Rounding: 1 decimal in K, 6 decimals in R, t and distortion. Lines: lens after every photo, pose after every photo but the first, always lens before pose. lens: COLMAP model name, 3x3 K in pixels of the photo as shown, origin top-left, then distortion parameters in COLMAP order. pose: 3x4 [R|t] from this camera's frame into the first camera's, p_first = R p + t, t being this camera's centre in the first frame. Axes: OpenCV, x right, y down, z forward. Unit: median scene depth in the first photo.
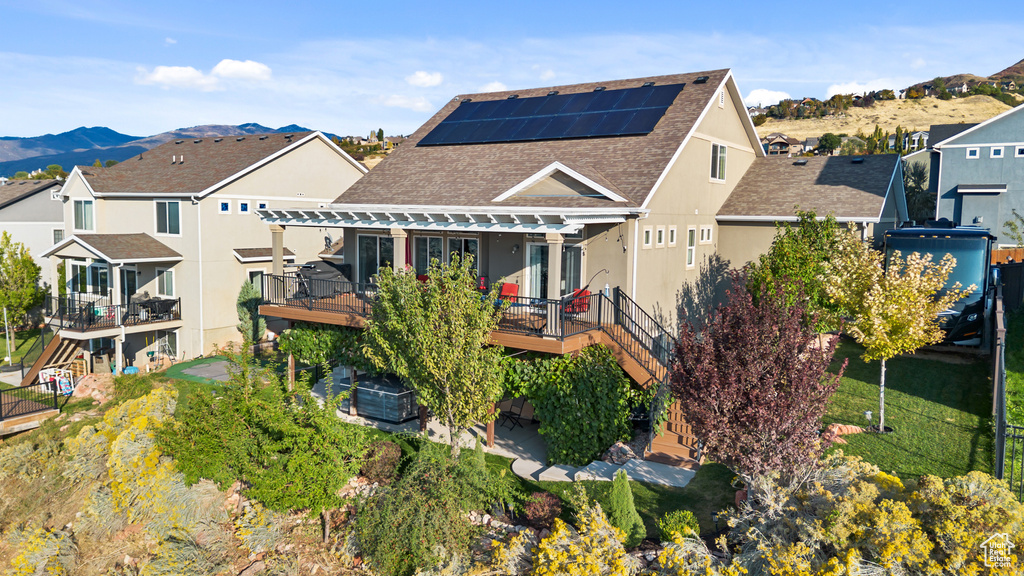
lens RADIAL K [[720.5, 0, 514.6], [0, 720.5, 289.4], [0, 0, 1]] dist [0.079587, -0.079230]
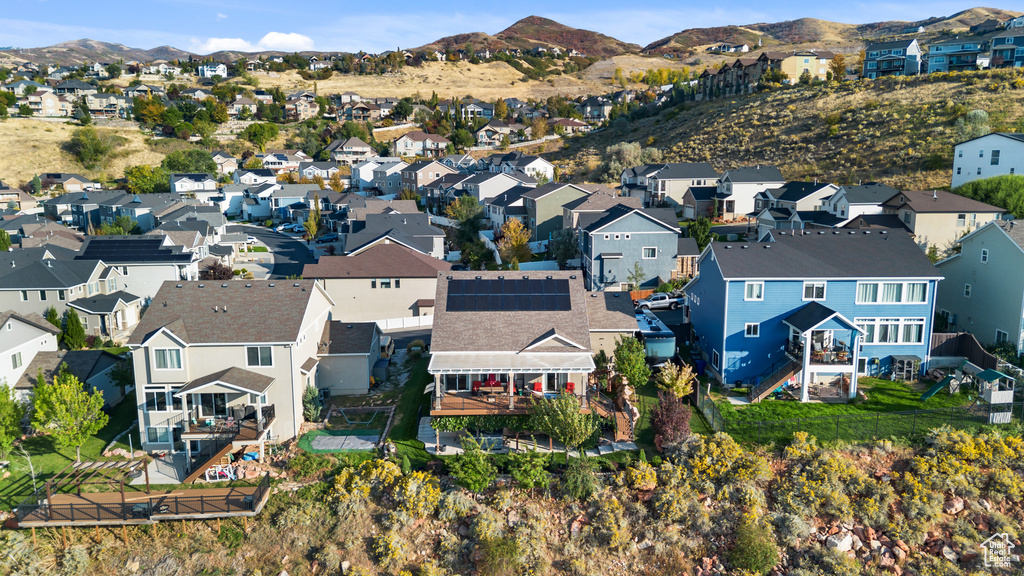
lens RADIAL K [[720.5, 0, 514.6], [0, 720.5, 289.4], [0, 0, 1]] dist [0.079587, -0.079230]
pose [[0.829681, -0.120844, 0.545001, -0.048824], [0.072237, 0.991321, 0.109836, -0.021360], [-0.553544, -0.051760, 0.831210, -0.034982]]
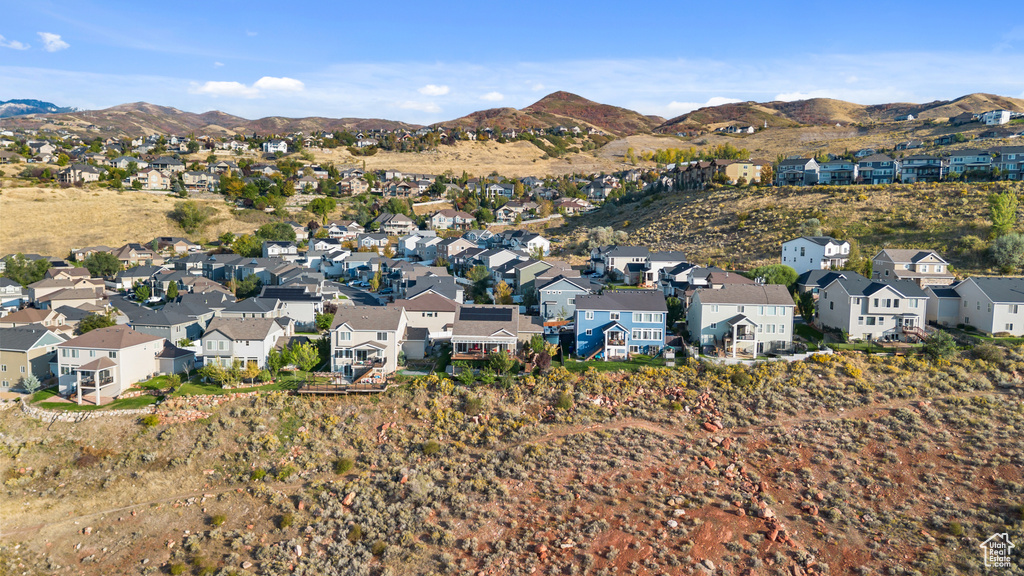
lens RADIAL K [[720.5, 0, 514.6], [0, 720.5, 289.4], [0, 0, 1]] dist [0.079587, -0.079230]
pose [[0.851344, -0.054650, 0.521754, -0.105689], [0.048619, 0.998498, 0.025254, -0.023209], [-0.522350, 0.003867, 0.852722, -0.149527]]
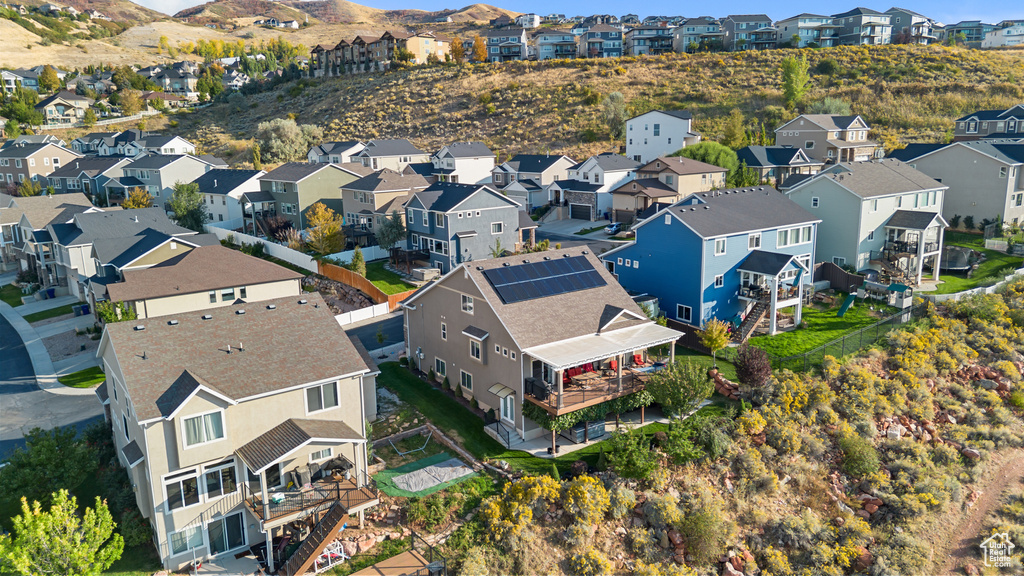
lens RADIAL K [[720.5, 0, 514.6], [0, 720.5, 289.4], [0, 0, 1]] dist [0.079587, -0.079230]
pose [[0.367317, -0.226448, 0.902109, -0.080337], [0.119114, 0.973375, 0.195837, -0.026895], [-0.922437, 0.035519, 0.384510, 0.013111]]
